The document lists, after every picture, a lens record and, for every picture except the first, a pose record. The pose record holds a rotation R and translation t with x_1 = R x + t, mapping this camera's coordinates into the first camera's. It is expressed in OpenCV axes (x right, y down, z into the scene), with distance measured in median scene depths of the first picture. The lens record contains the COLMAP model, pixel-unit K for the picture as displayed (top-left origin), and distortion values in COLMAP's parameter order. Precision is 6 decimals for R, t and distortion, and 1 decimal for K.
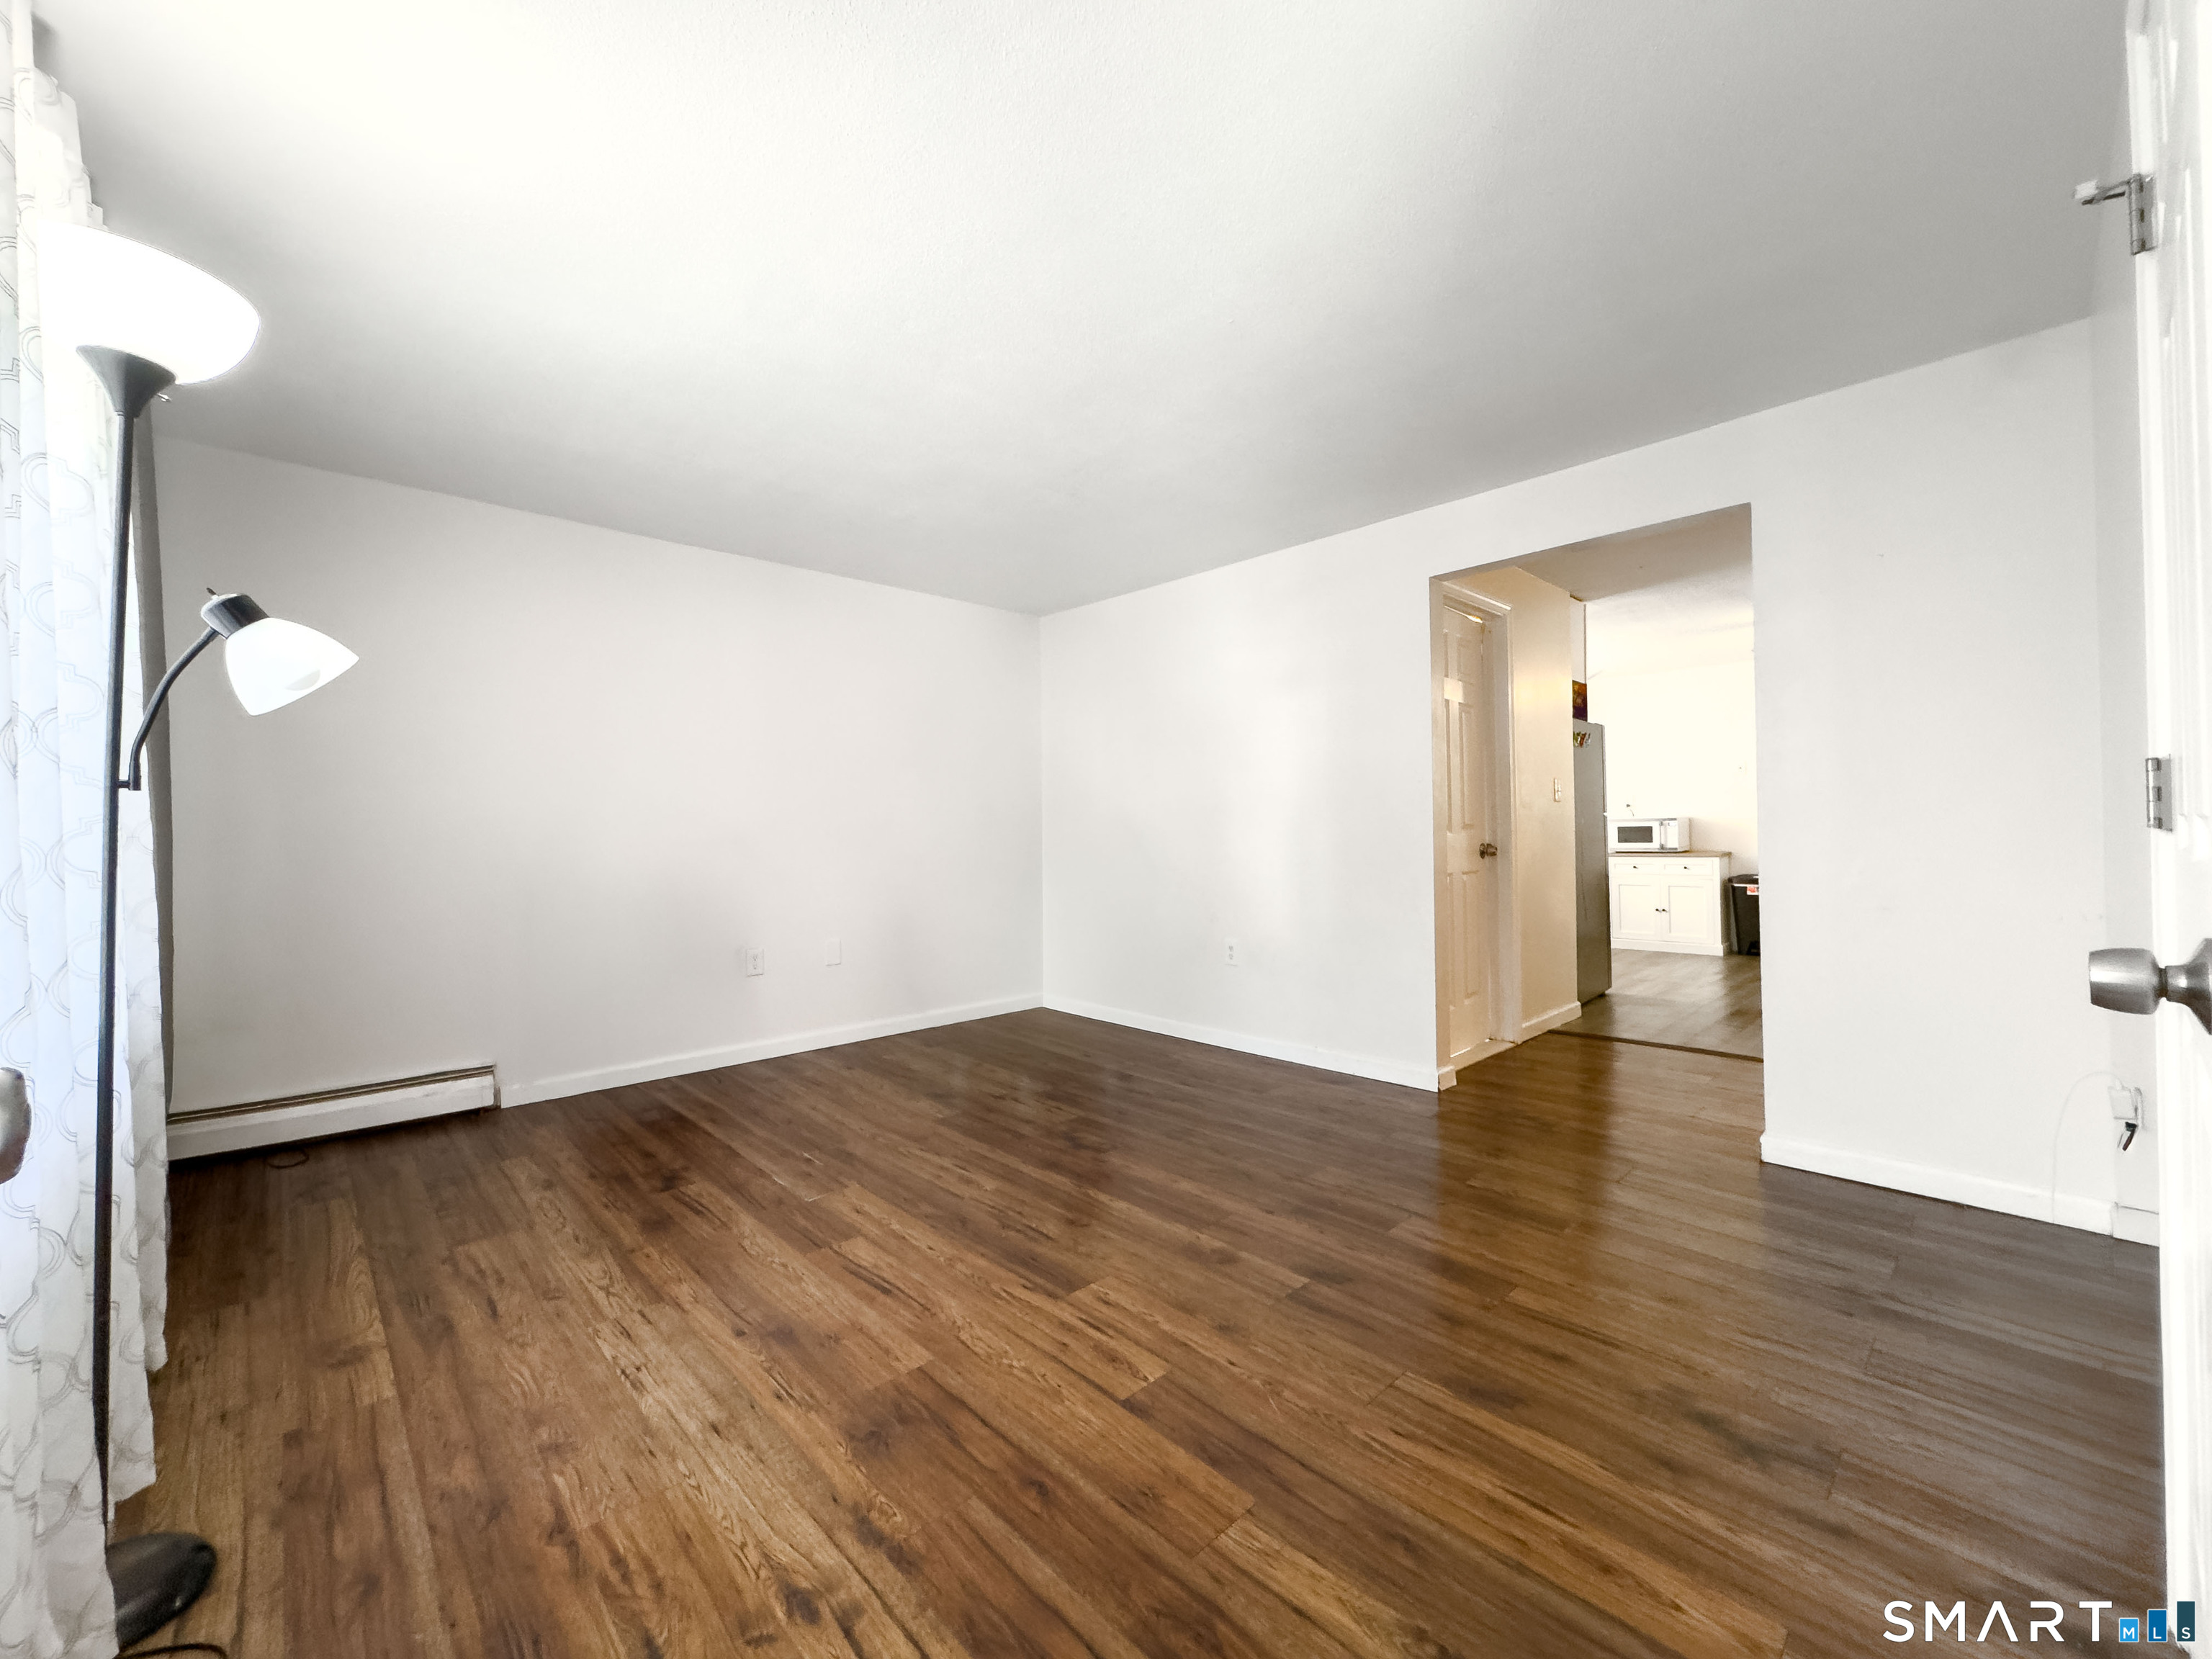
lens RADIAL K [[885.7, 0, 1105.7], [0, 885.7, 824.1], [0, 0, 1]] dist [-0.000968, 0.000082]
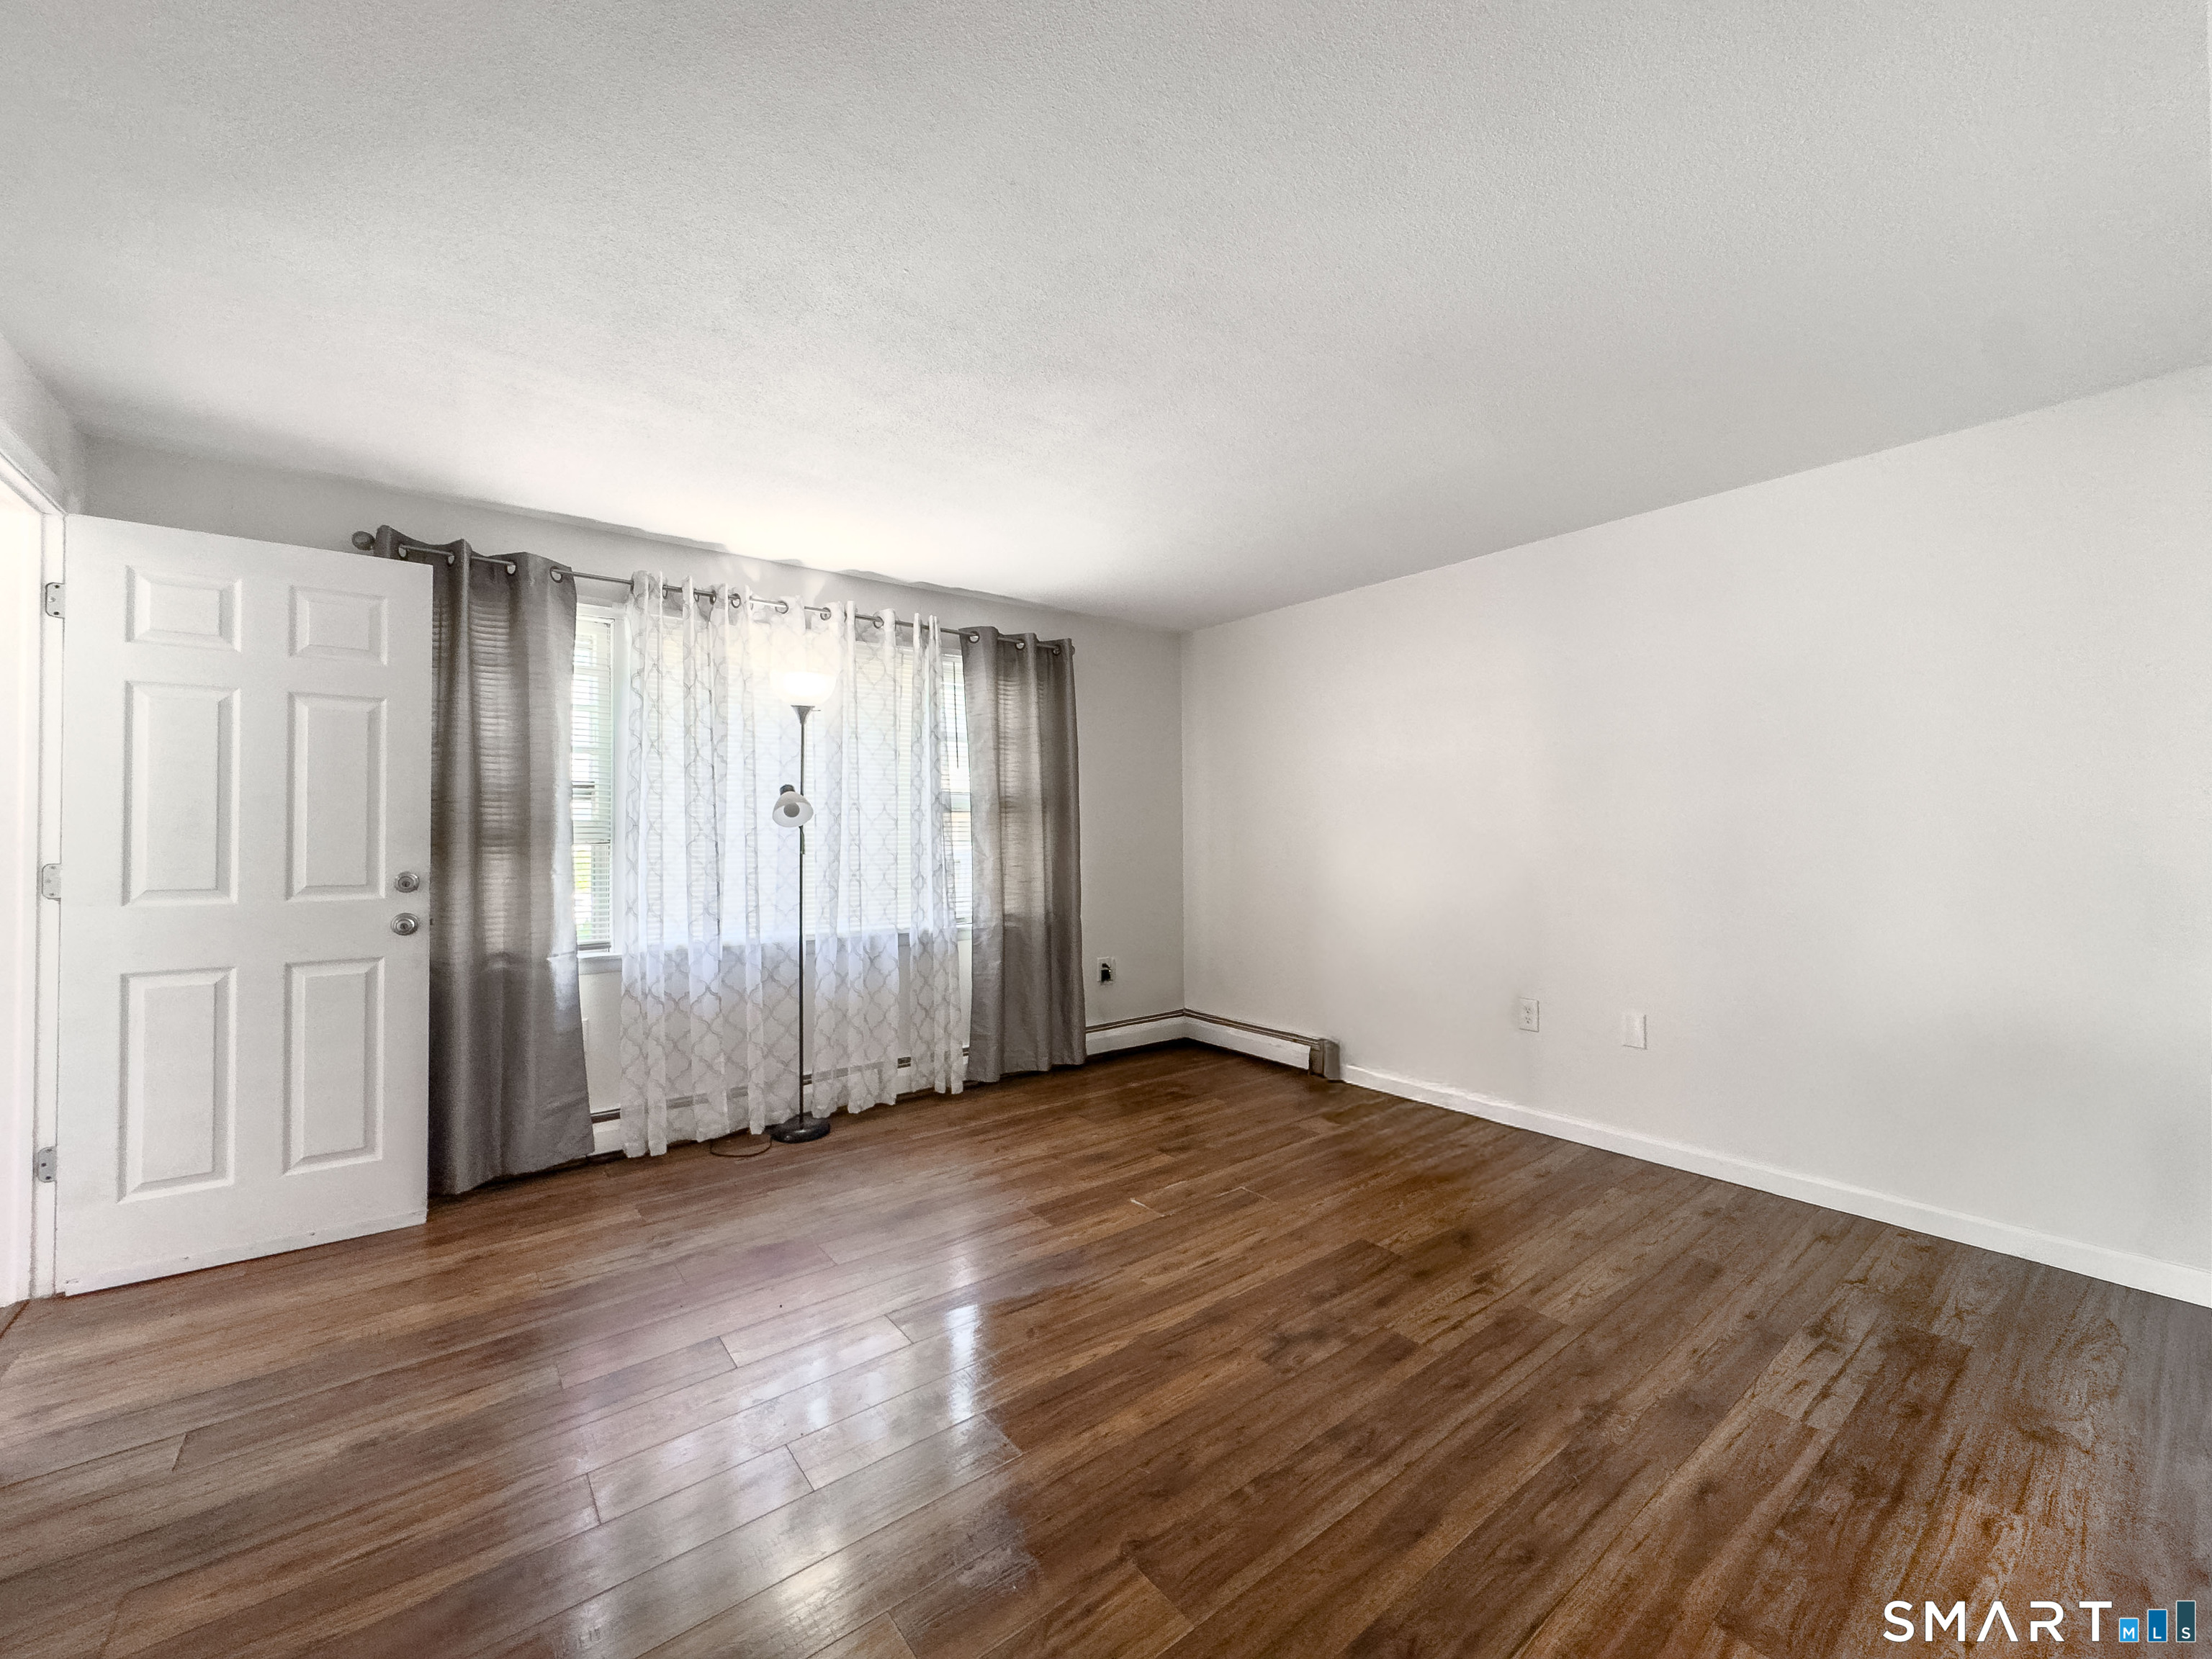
lens RADIAL K [[885.7, 0, 1105.7], [0, 885.7, 824.1], [0, 0, 1]] dist [-0.000968, 0.000082]
pose [[-0.092433, 0.002663, -0.995715, 0.849215], [0.012936, 0.999915, 0.001473, -0.063065], [0.995635, -0.012744, -0.092459, 1.148846]]
